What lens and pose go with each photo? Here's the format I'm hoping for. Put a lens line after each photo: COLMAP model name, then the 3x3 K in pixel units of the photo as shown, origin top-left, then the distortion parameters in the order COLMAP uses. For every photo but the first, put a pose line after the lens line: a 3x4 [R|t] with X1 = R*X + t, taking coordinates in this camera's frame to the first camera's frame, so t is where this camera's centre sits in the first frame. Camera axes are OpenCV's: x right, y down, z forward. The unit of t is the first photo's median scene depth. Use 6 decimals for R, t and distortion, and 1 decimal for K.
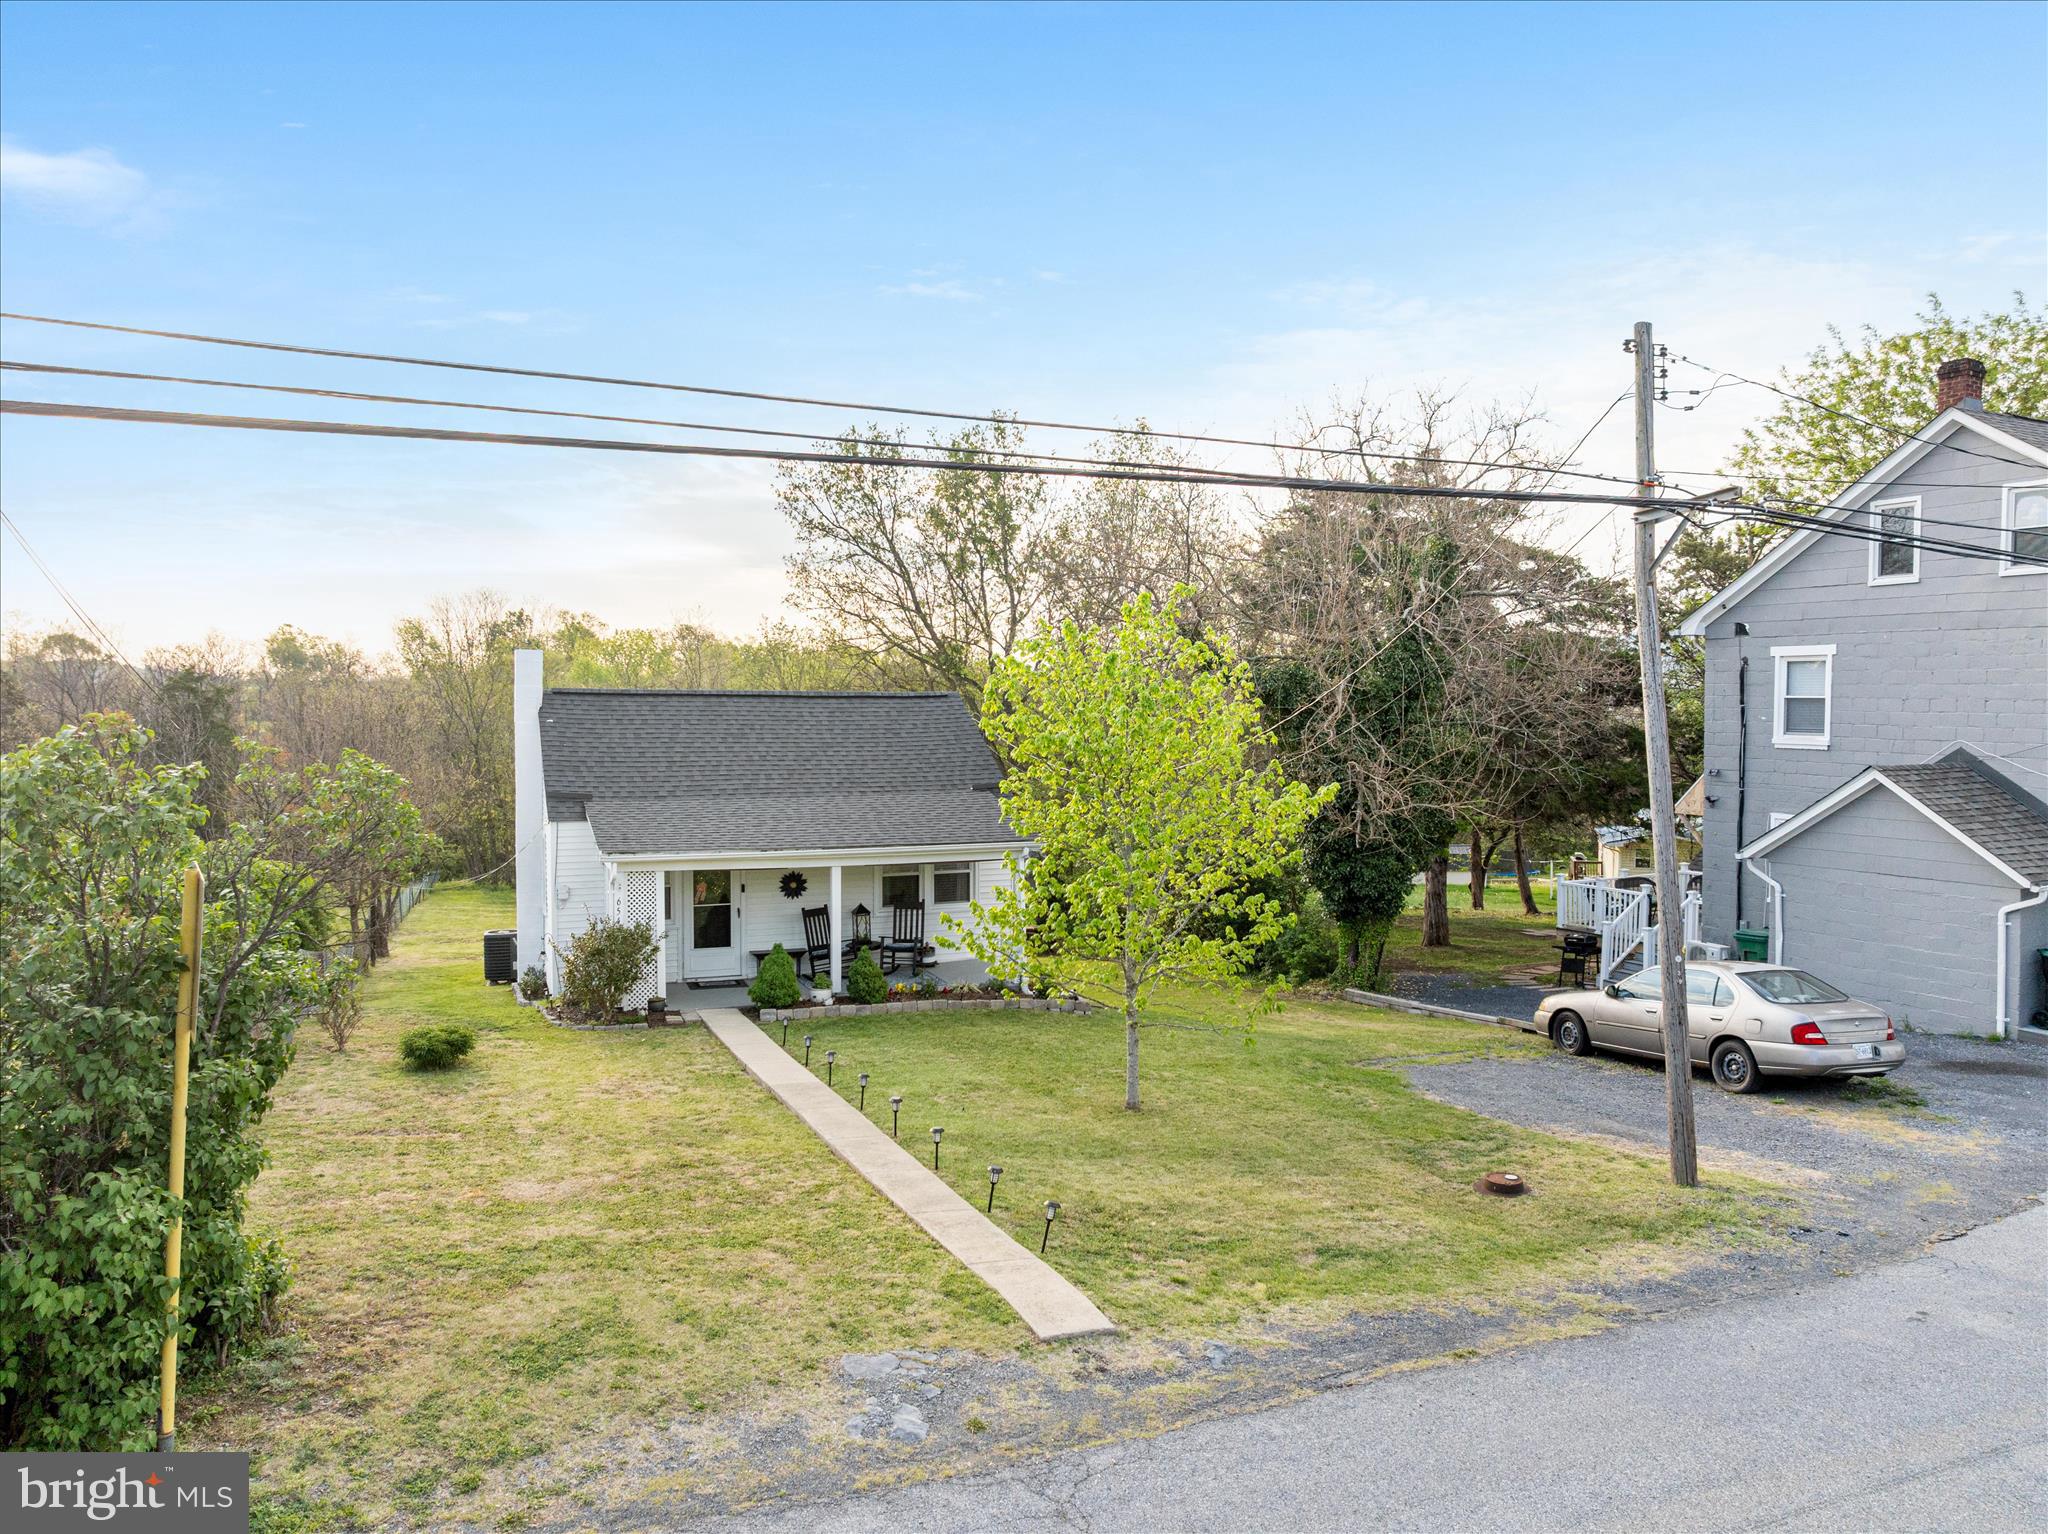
lens RADIAL K [[1449.1, 0, 1032.0], [0, 1449.1, 714.0], [0, 0, 1]] dist [-0.034894, 0.003421]
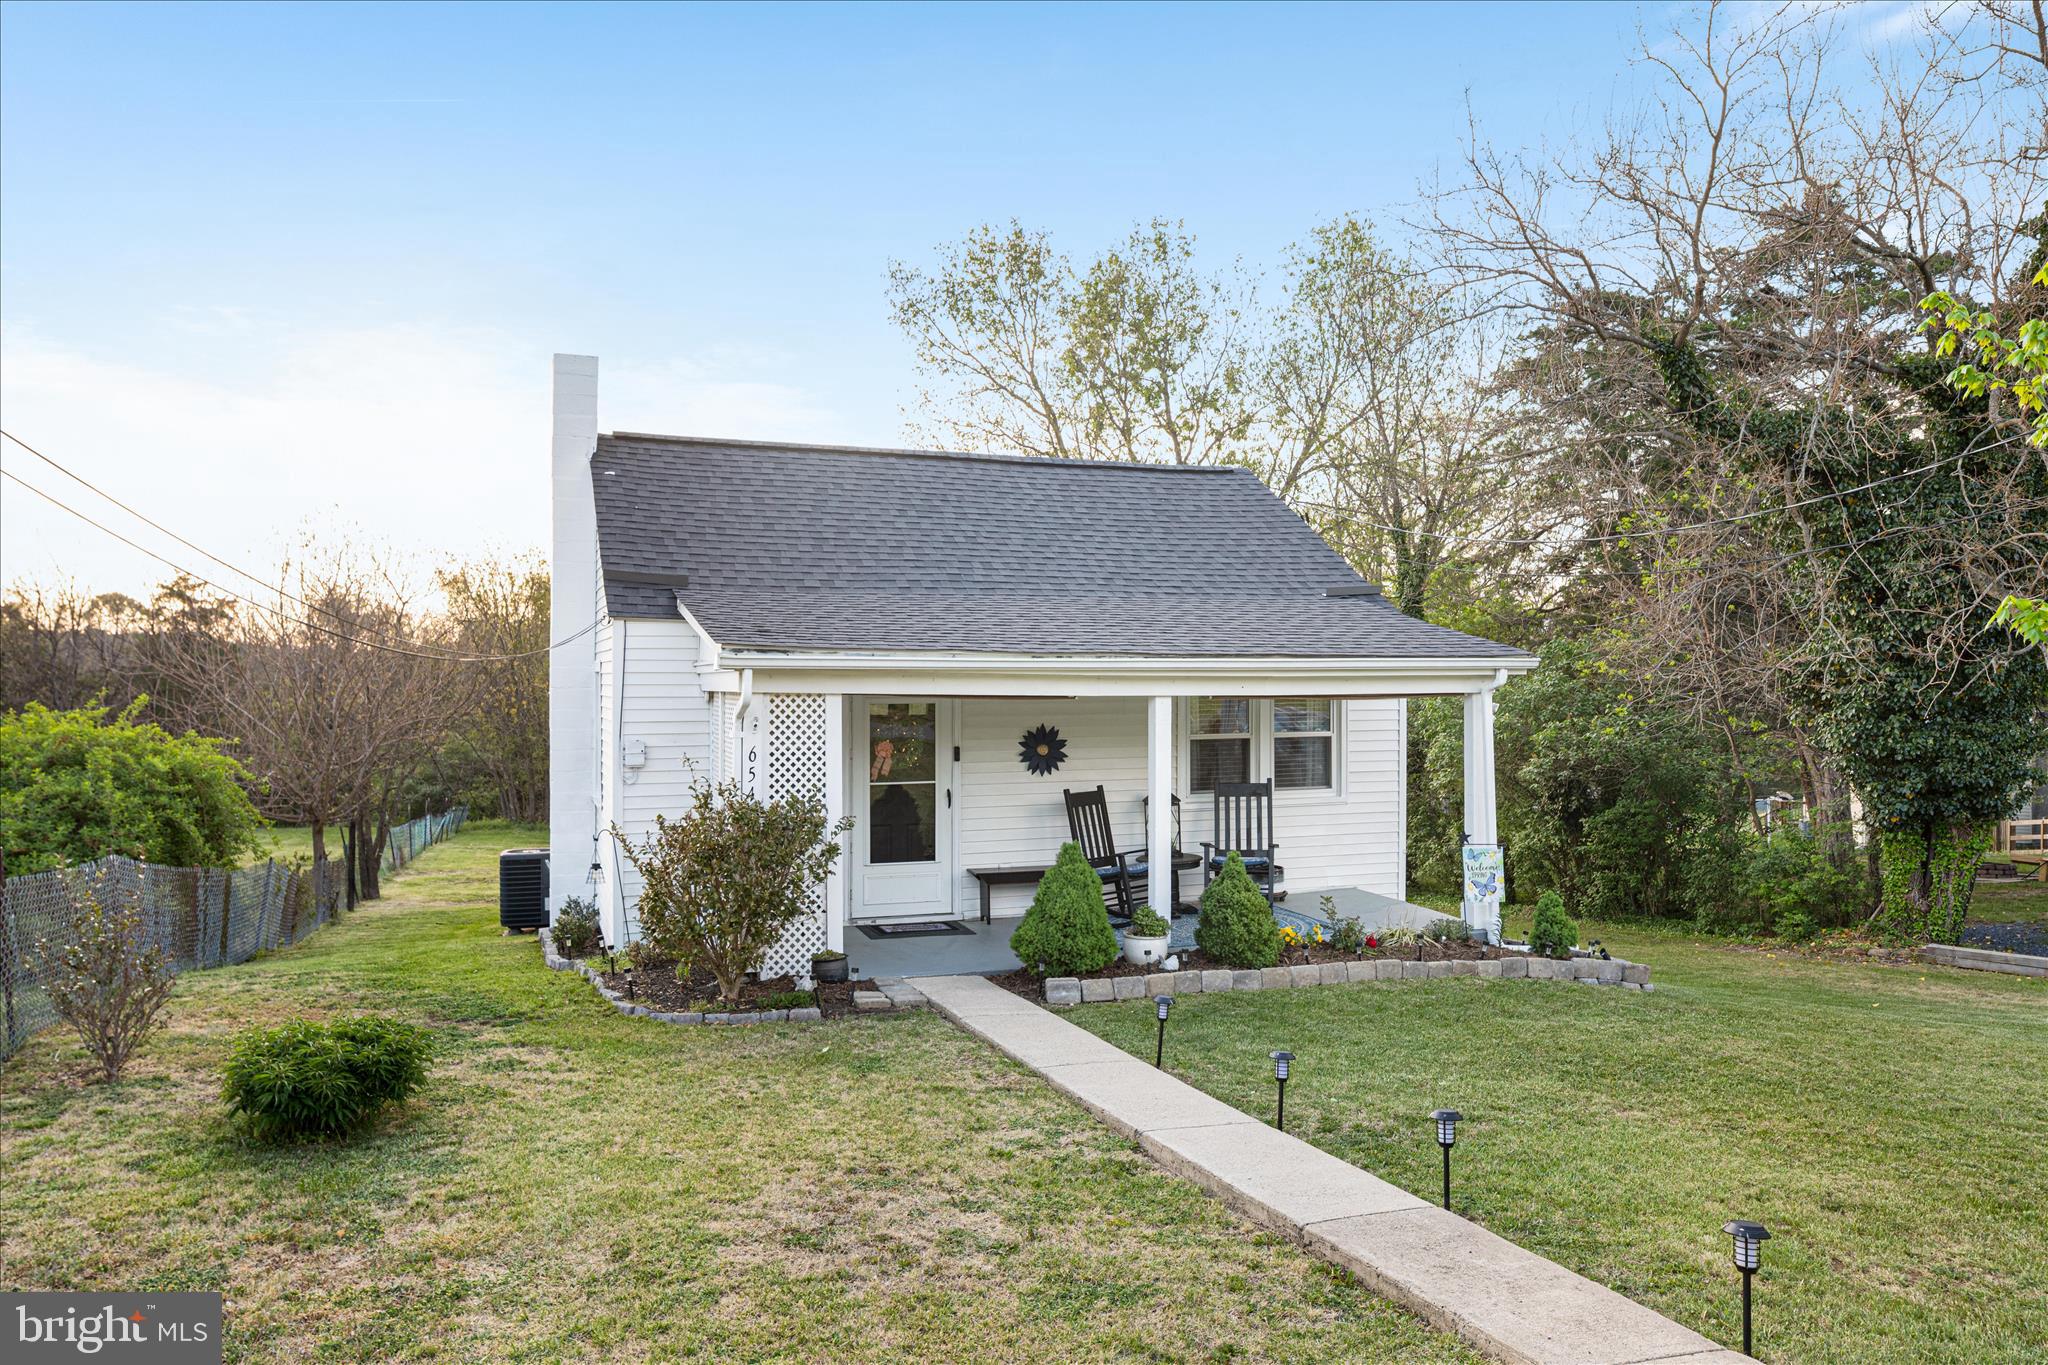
lens RADIAL K [[1364.1, 0, 982.9], [0, 1364.1, 629.0], [0, 0, 1]] dist [-0.009149, -0.001871]
pose [[0.999012, -0.005132, -0.044139, -0.181836], [0.003159, 0.998998, -0.044654, 0.104984], [0.044324, 0.044471, 0.998027, 0.524099]]
